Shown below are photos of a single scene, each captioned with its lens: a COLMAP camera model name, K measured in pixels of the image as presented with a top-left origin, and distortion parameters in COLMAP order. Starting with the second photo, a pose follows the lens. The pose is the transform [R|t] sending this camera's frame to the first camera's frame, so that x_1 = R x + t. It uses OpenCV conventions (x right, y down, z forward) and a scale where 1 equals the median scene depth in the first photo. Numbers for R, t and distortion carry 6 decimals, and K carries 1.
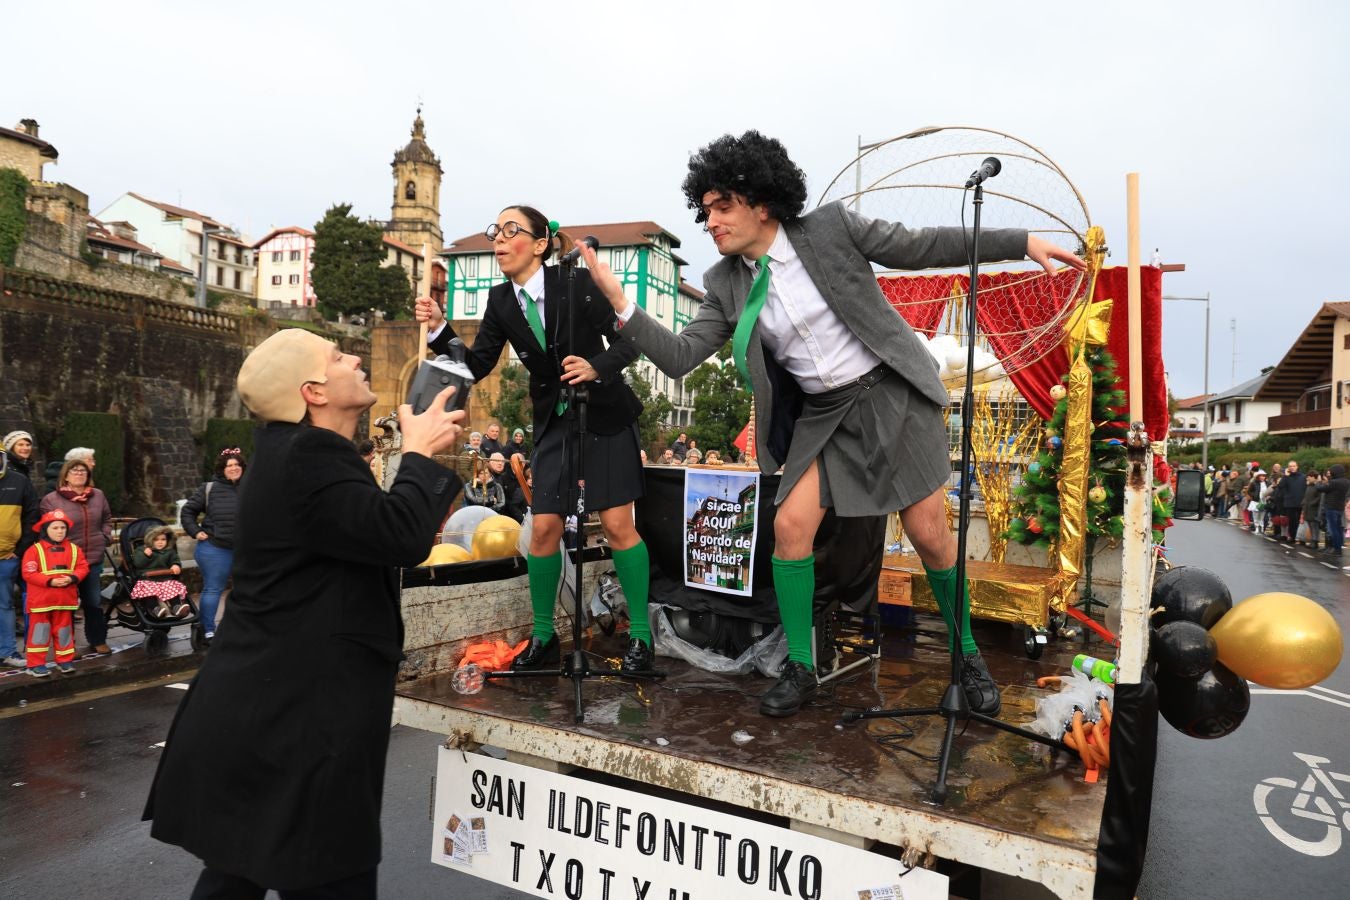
lens RADIAL K [[923.6, 0, 675.0], [0, 923.6, 450.0], [0, 0, 1]] dist [0.054015, -0.042250]
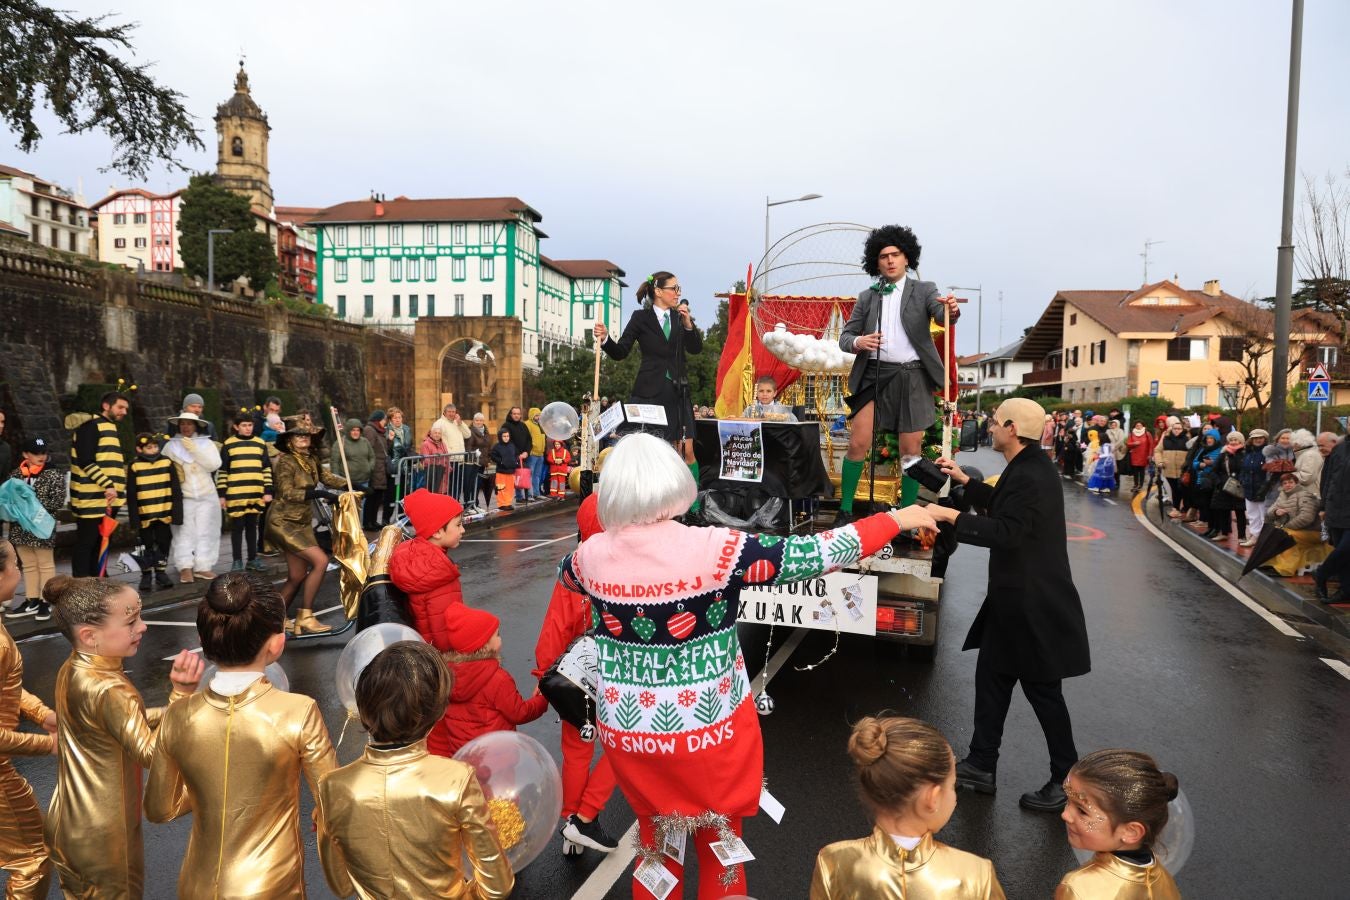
lens RADIAL K [[923.6, 0, 675.0], [0, 923.6, 450.0], [0, 0, 1]] dist [0.054015, -0.042250]
pose [[0.980352, -0.028630, 0.195169, -0.061310], [0.019440, 0.998617, 0.048843, -0.000947], [-0.196298, -0.044089, 0.979553, -0.111493]]
